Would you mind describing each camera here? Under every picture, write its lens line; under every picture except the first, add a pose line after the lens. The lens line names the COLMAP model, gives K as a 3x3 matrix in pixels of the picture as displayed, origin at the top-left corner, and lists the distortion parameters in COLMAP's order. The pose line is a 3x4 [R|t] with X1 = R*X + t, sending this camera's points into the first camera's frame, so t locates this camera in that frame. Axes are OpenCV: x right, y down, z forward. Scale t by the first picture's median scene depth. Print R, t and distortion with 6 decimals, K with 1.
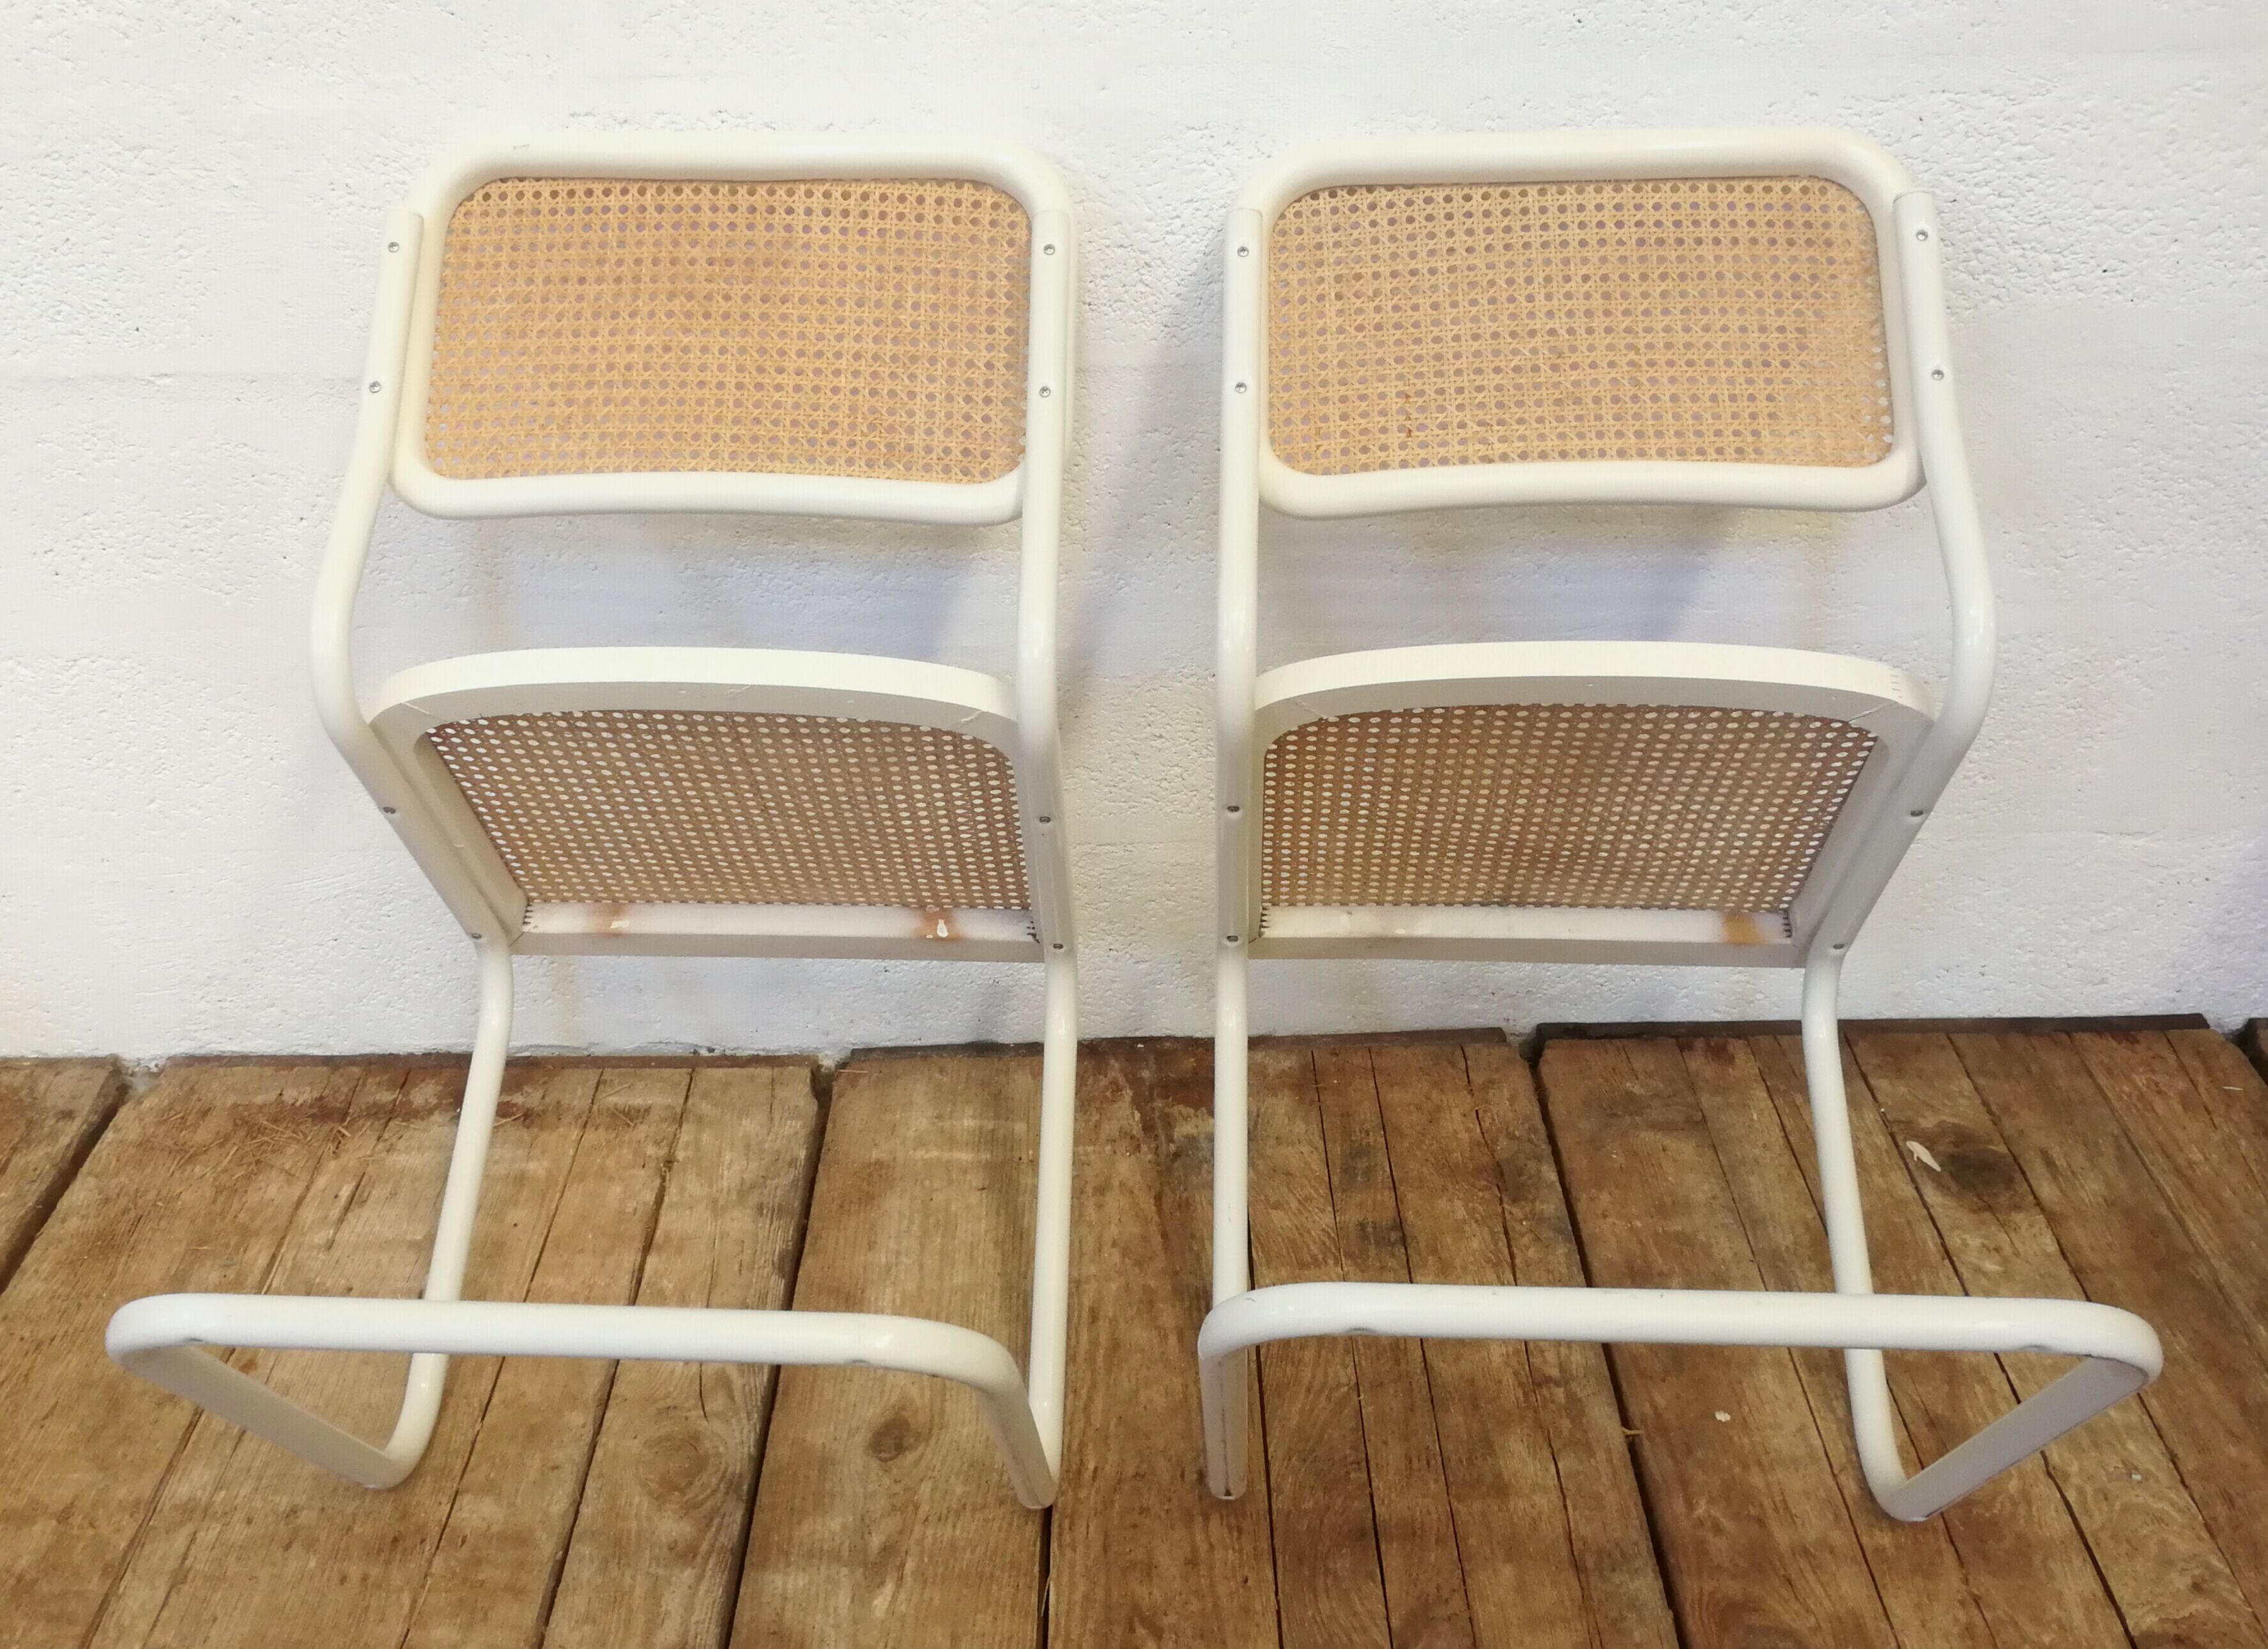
lens RADIAL K [[2025.7, 0, 1099.2], [0, 2025.7, 797.3], [0, 0, 1]] dist [0.042775, -0.051651]
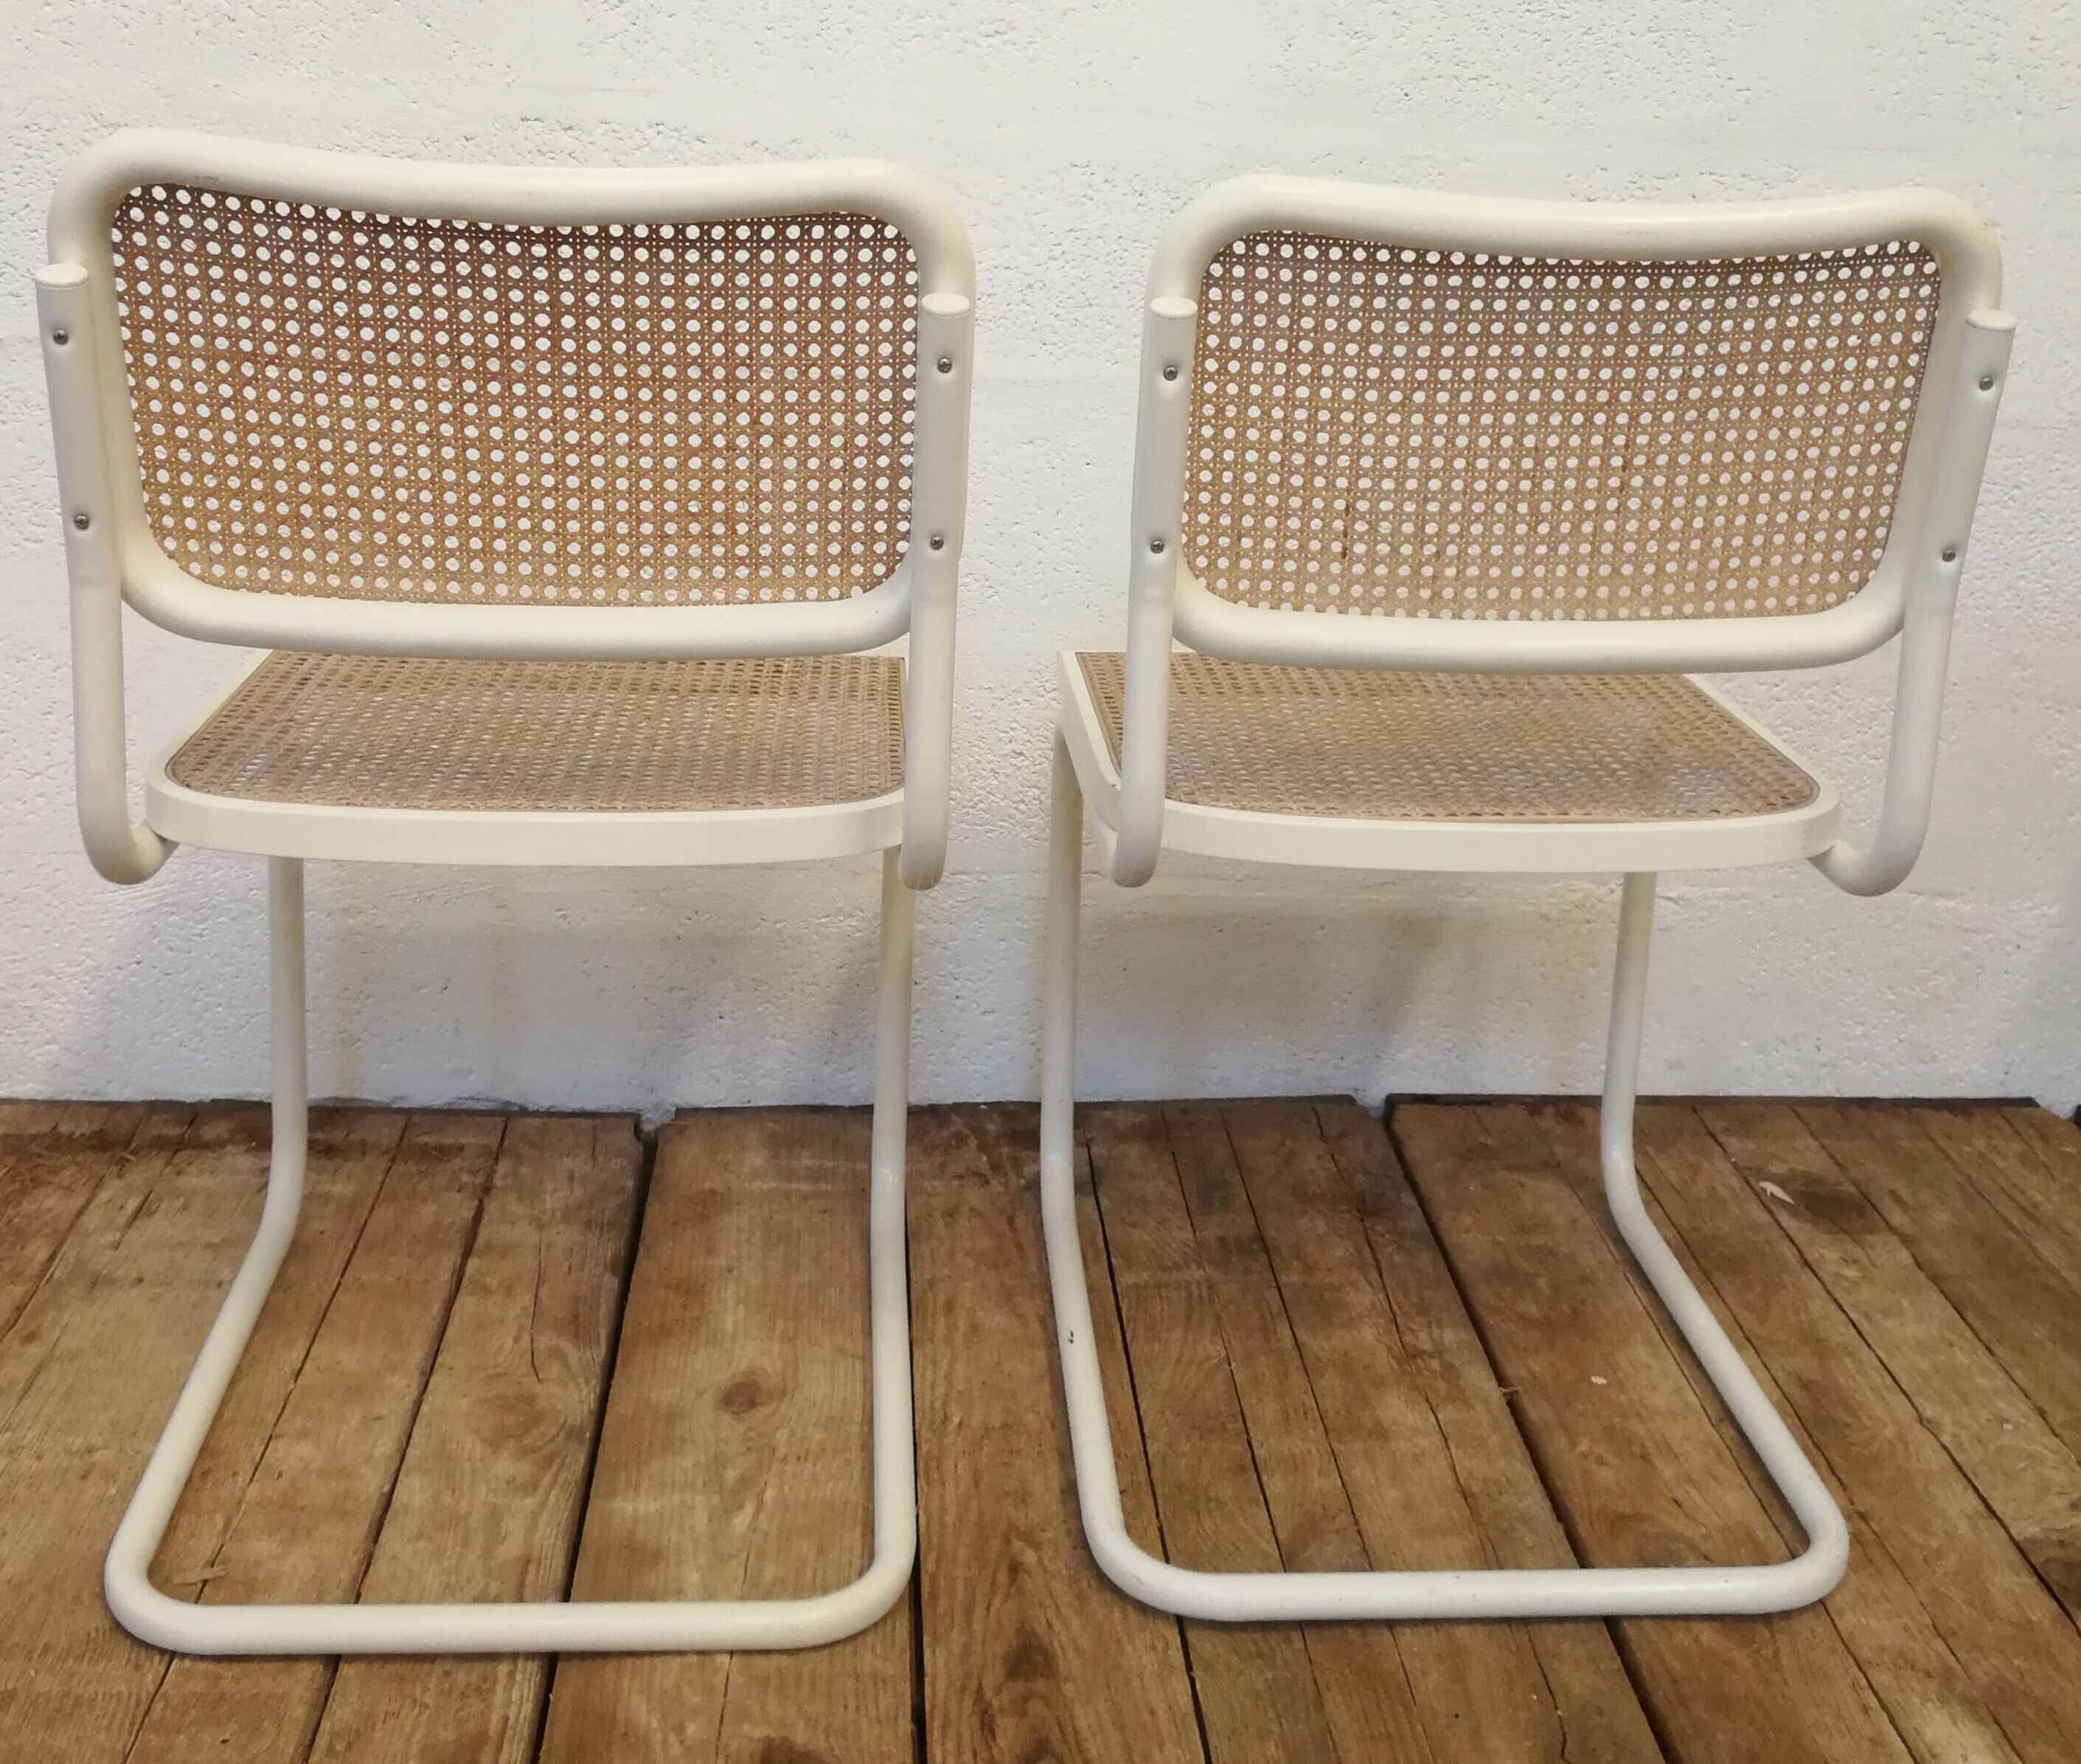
lens RADIAL K [[2336.0, 0, 1045.1], [0, 2336.0, 602.2], [0, 0, 1]] dist [0.026726, 0.000000]
pose [[0.994767, 0.042943, 0.092706, -0.080866], [-0.011916, 0.949954, -0.312163, 0.308832], [-0.101472, 0.309425, 0.945494, -0.157860]]
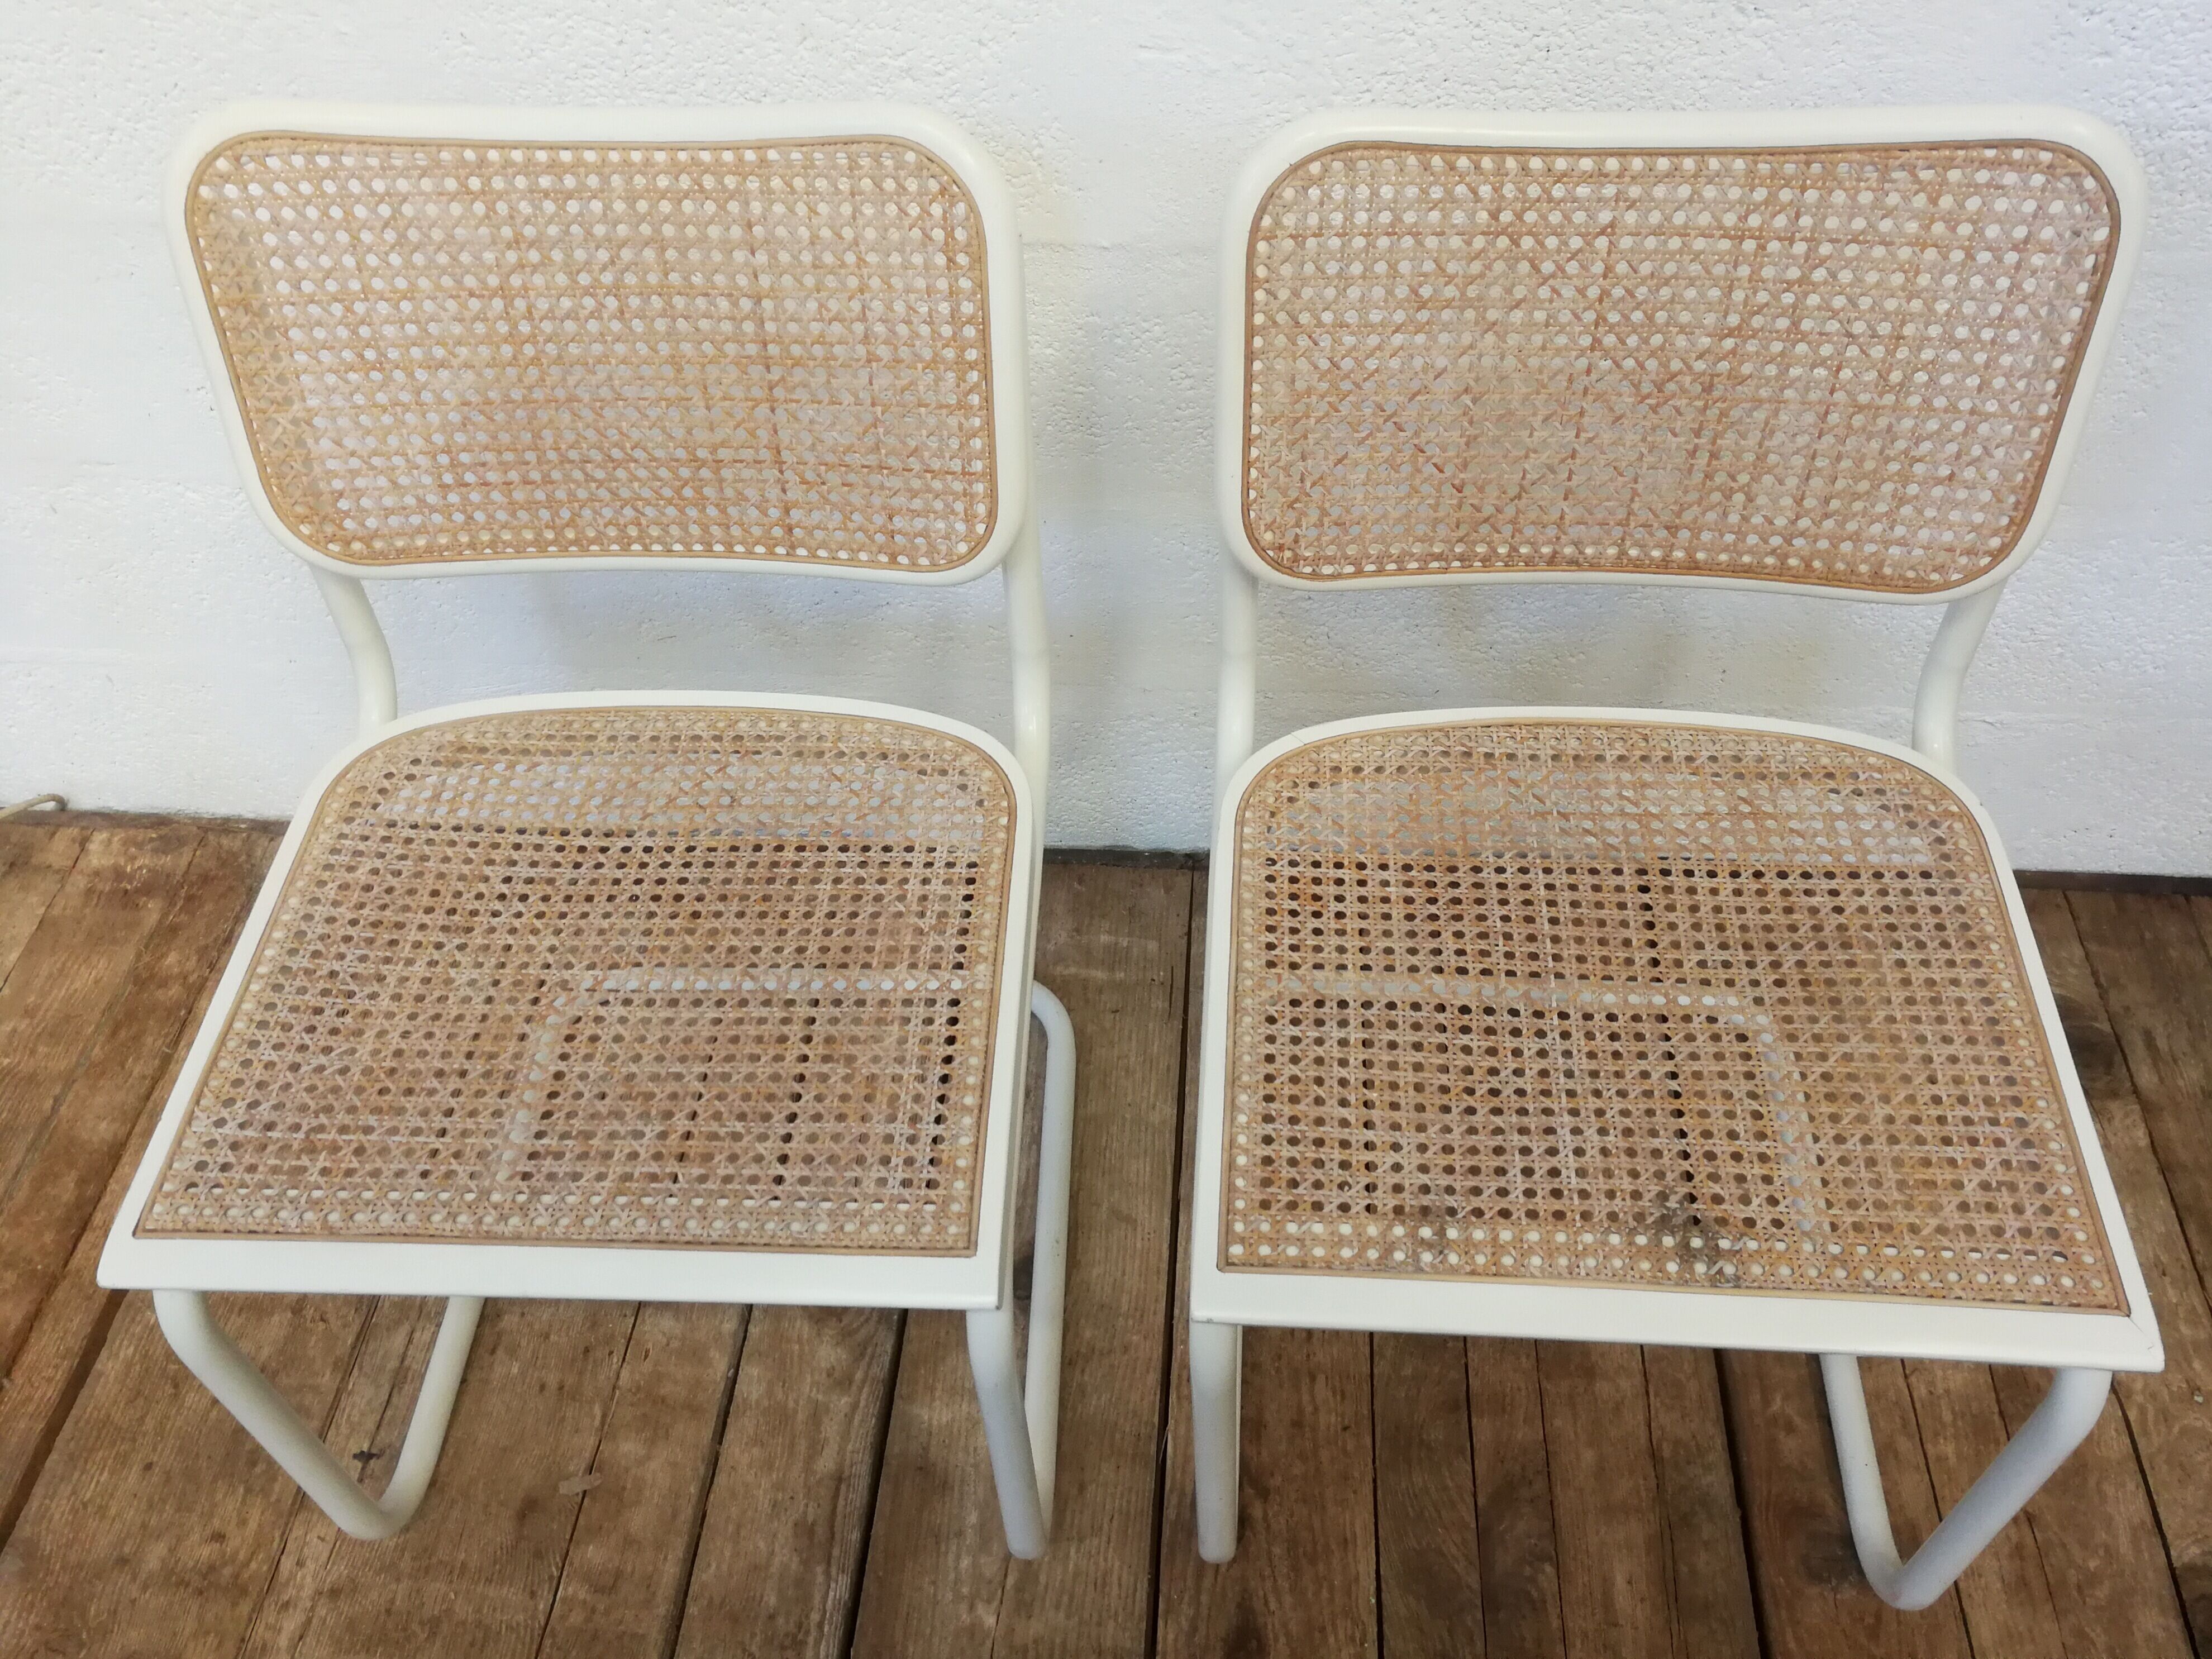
lens RADIAL K [[1771.8, 0, 1104.1], [0, 1771.8, 809.7], [0, 0, 1]] dist [0.042864, -0.049059]
pose [[0.997414, 0.046192, -0.055061, -0.020099], [-0.029593, 0.962106, 0.271064, -0.191306], [0.065496, -0.268734, 0.960985, 0.151921]]
